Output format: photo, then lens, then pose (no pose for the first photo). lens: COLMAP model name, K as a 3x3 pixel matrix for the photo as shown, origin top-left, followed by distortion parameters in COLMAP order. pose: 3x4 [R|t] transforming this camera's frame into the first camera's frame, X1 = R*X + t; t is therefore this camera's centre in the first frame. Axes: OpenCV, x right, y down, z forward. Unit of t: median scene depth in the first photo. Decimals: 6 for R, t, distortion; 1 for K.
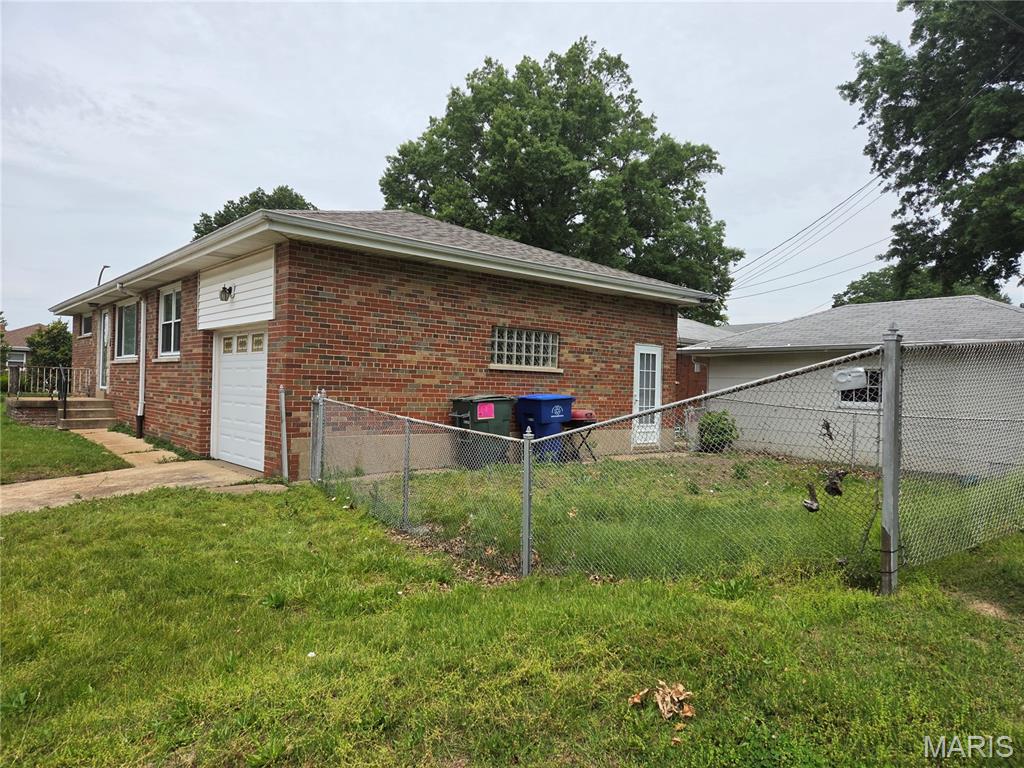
lens RADIAL K [[687.3, 0, 512.0], [0, 687.3, 378.2], [0, 0, 1]] dist [0.030746, -0.004859]
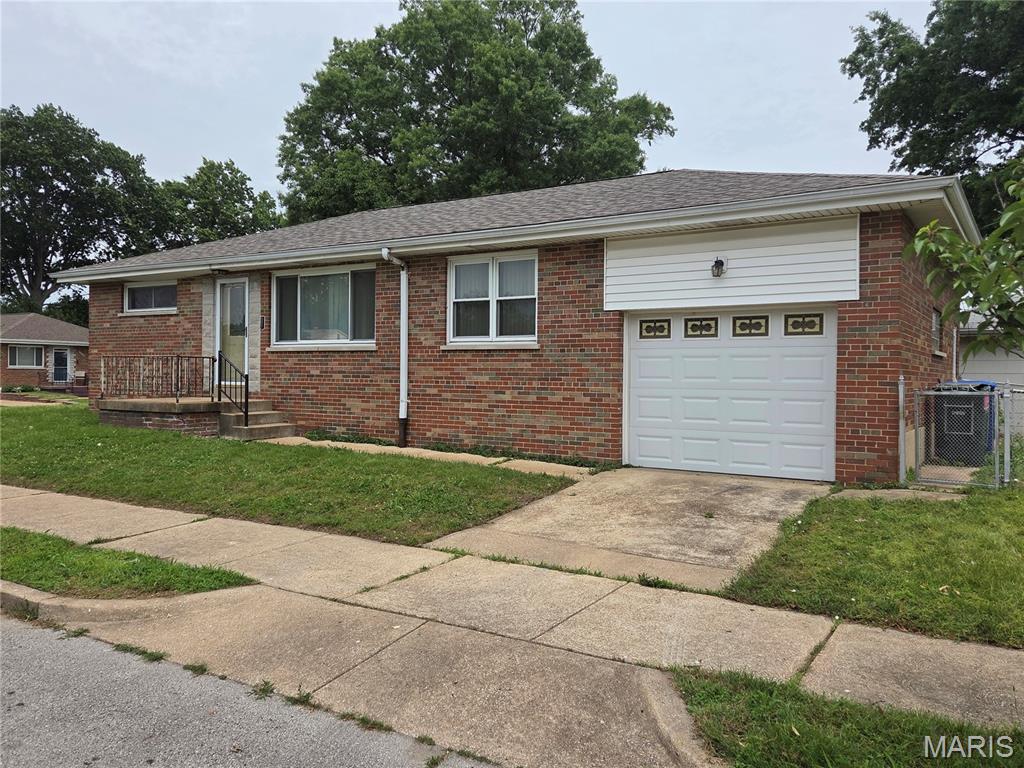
lens RADIAL K [[792.5, 0, 511.3], [0, 792.5, 388.6], [0, 0, 1]] dist [0.014540, 0.005875]
pose [[0.950079, -0.027313, 0.310811, -0.340250], [0.015133, 0.999023, 0.041531, -0.007133], [-0.311641, -0.034754, 0.949564, 0.058242]]
